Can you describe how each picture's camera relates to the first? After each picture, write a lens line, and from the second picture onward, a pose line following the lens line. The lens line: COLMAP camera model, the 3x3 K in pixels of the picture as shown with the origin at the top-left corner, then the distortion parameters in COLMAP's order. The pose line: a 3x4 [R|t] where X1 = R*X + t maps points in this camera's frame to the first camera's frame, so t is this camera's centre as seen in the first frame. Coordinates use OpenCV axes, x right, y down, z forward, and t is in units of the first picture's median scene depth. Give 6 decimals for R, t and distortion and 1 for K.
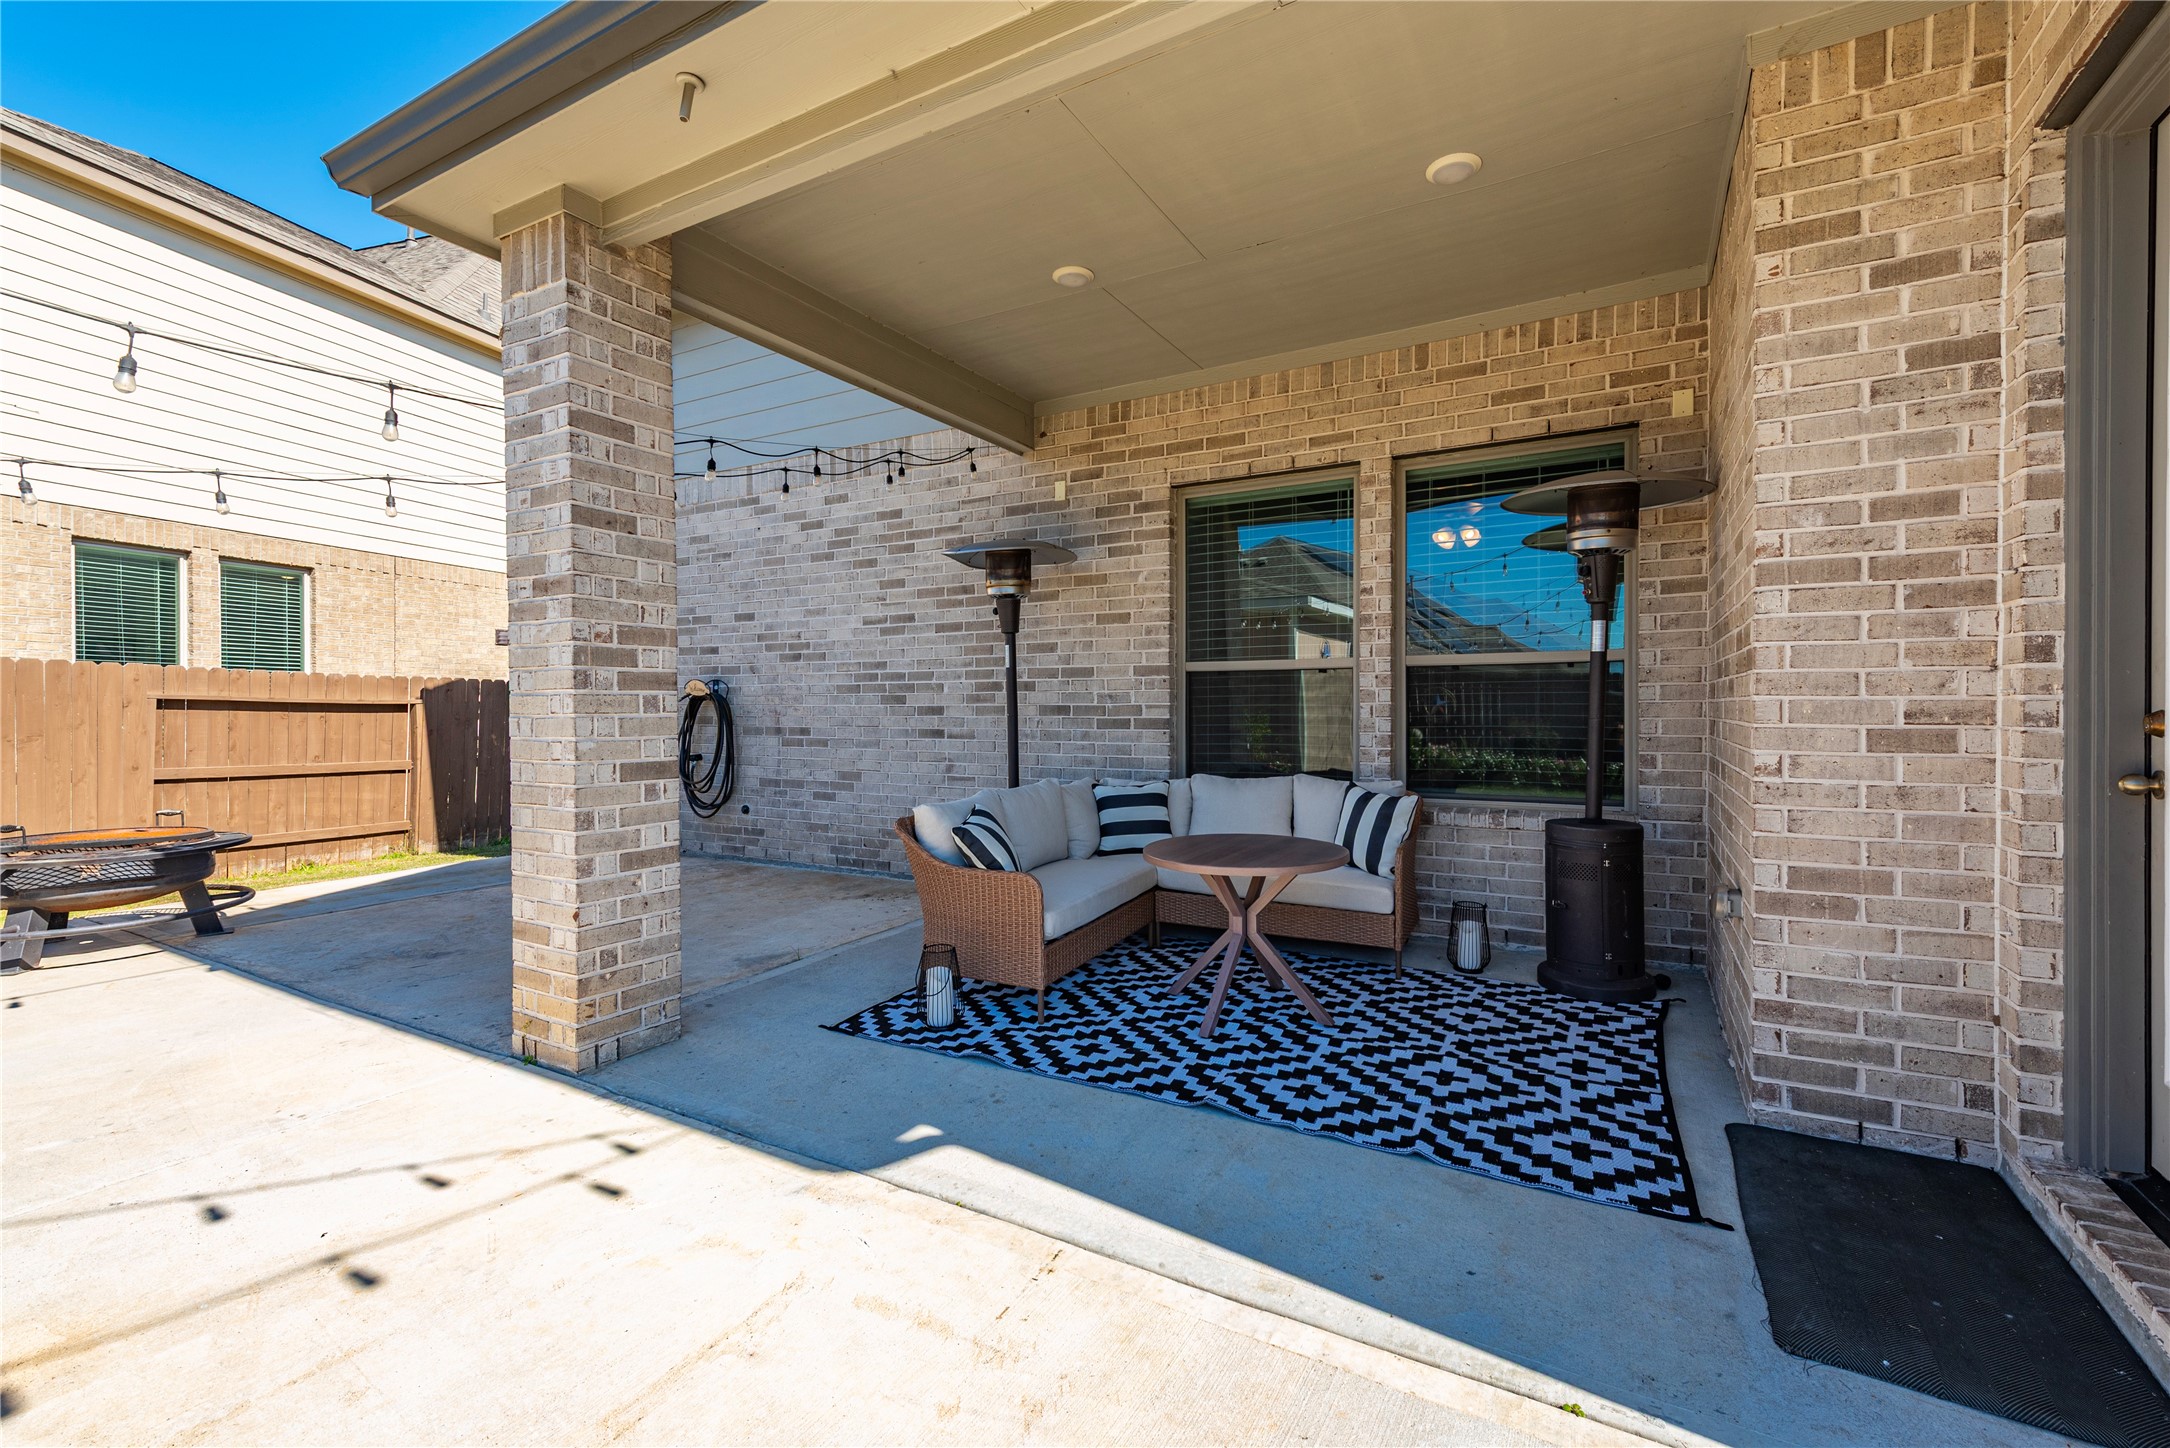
lens RADIAL K [[917.1, 0, 1082.1], [0, 917.1, 717.8], [0, 0, 1]] dist [0.003940, 0.000132]
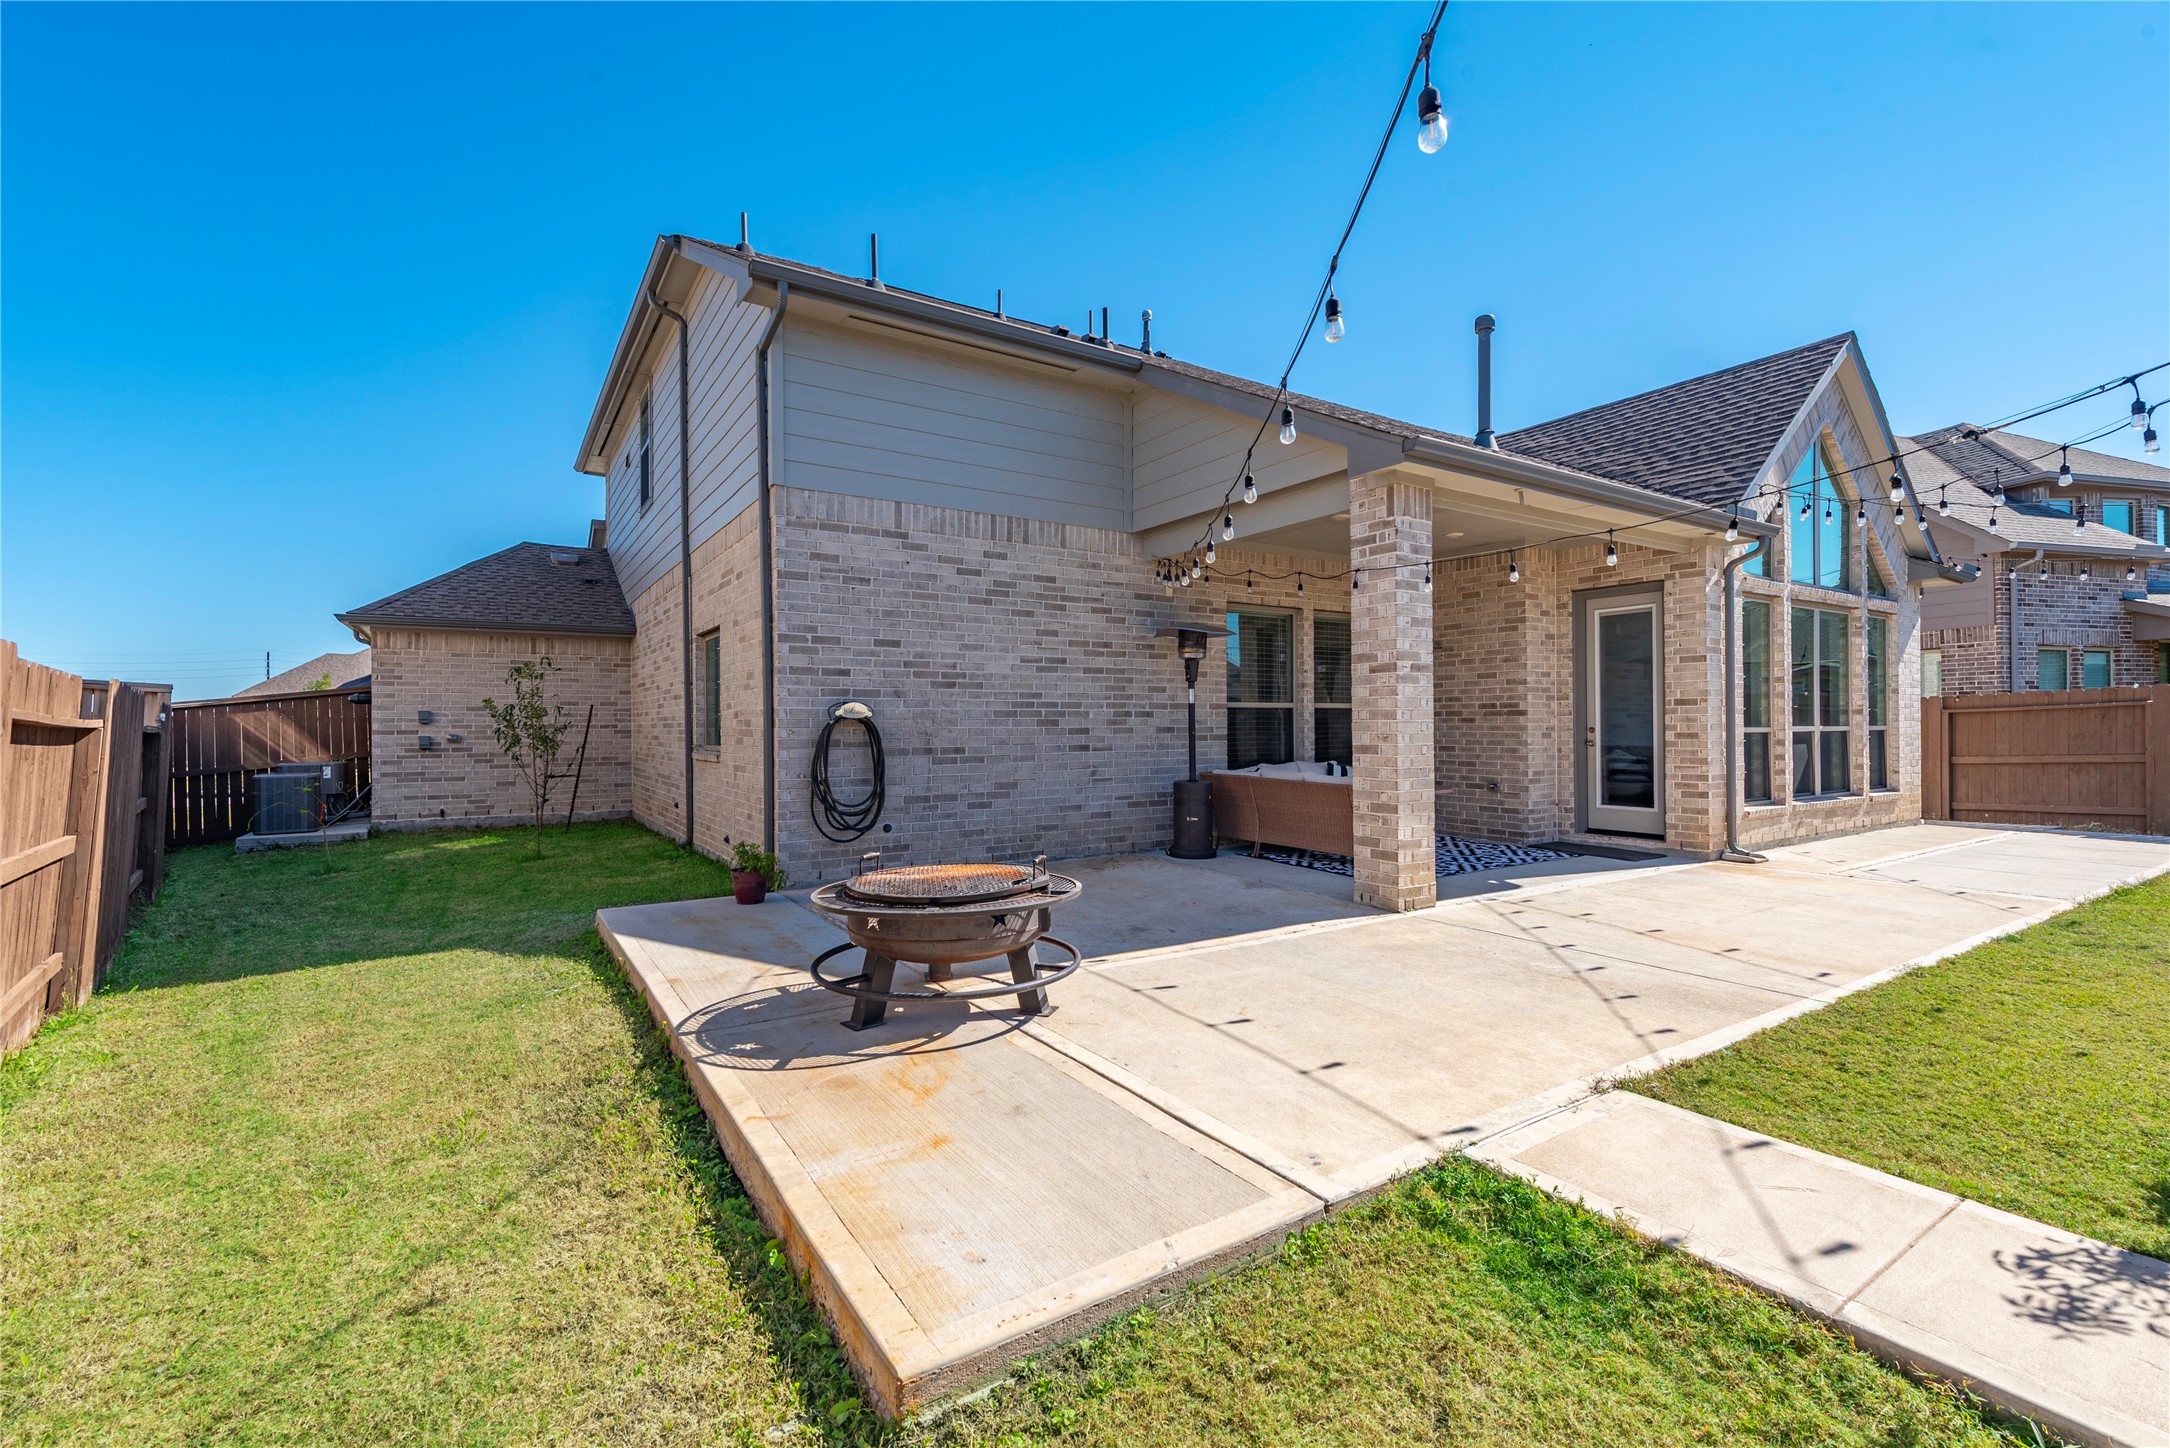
lens RADIAL K [[931.7, 0, 1087.2], [0, 931.7, 724.8], [0, 0, 1]] dist [-0.002301, 0.000178]
pose [[0.461854, -0.001372, 0.886955, -1.248908], [0.013871, 0.999888, -0.005677, -0.008240], [-0.886847, 0.014925, 0.461821, 0.324494]]
